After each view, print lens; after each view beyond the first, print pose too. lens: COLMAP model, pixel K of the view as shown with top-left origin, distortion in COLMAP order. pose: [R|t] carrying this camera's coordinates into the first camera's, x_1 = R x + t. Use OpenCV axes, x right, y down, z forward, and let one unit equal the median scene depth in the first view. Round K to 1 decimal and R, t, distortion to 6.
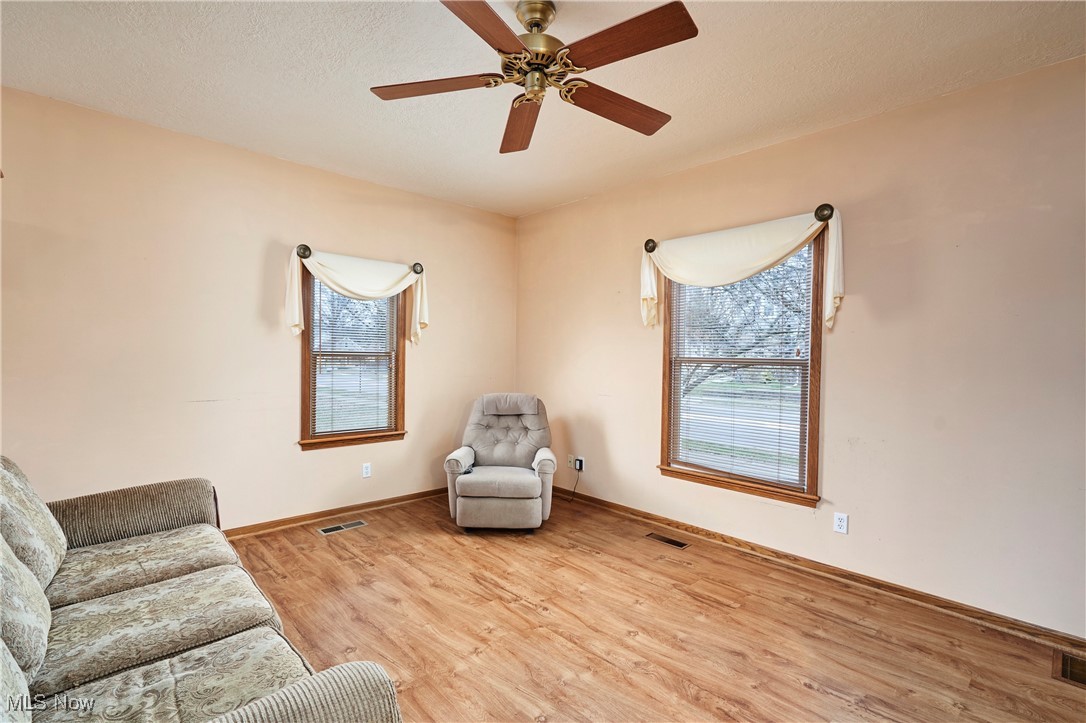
lens RADIAL K [[496.2, 0, 544.9], [0, 496.2, 356.6], [0, 0, 1]] dist [-0.002070, -0.000194]
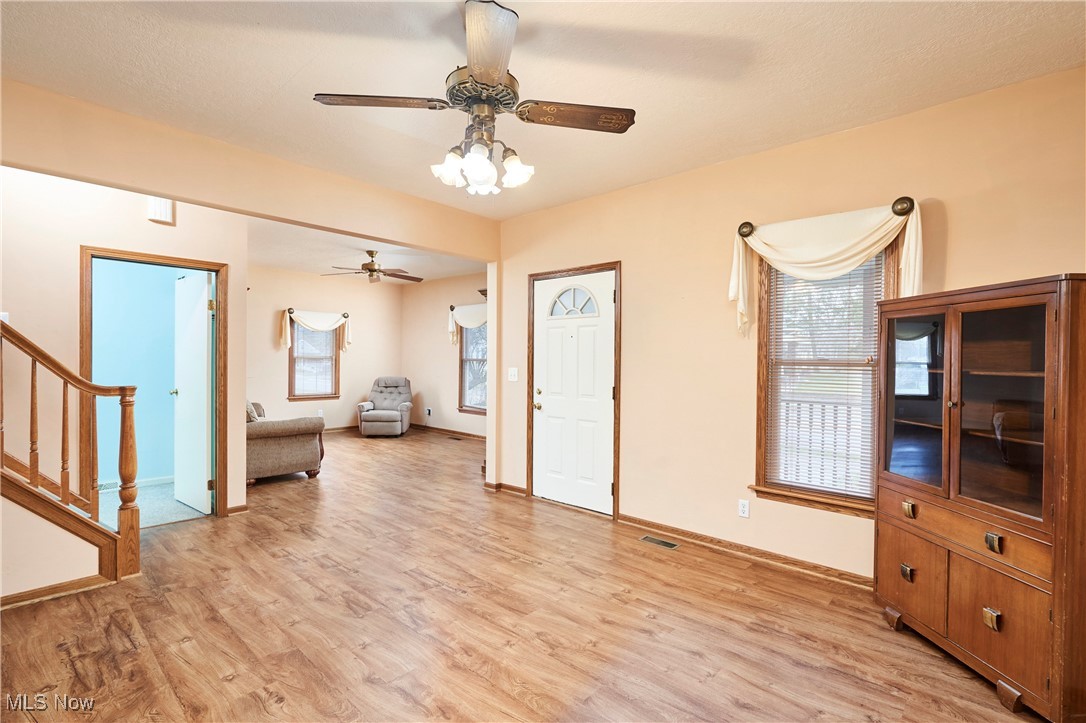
lens RADIAL K [[496.2, 0, 543.4], [0, 496.2, 363.8], [0, 0, 1]] dist [-0.002070, -0.000194]
pose [[0.997623, 0.004042, 0.068794, 0.437764], [-0.003836, 0.999988, -0.003137, 0.029048], [-0.068805, 0.002866, 0.997626, -1.159072]]
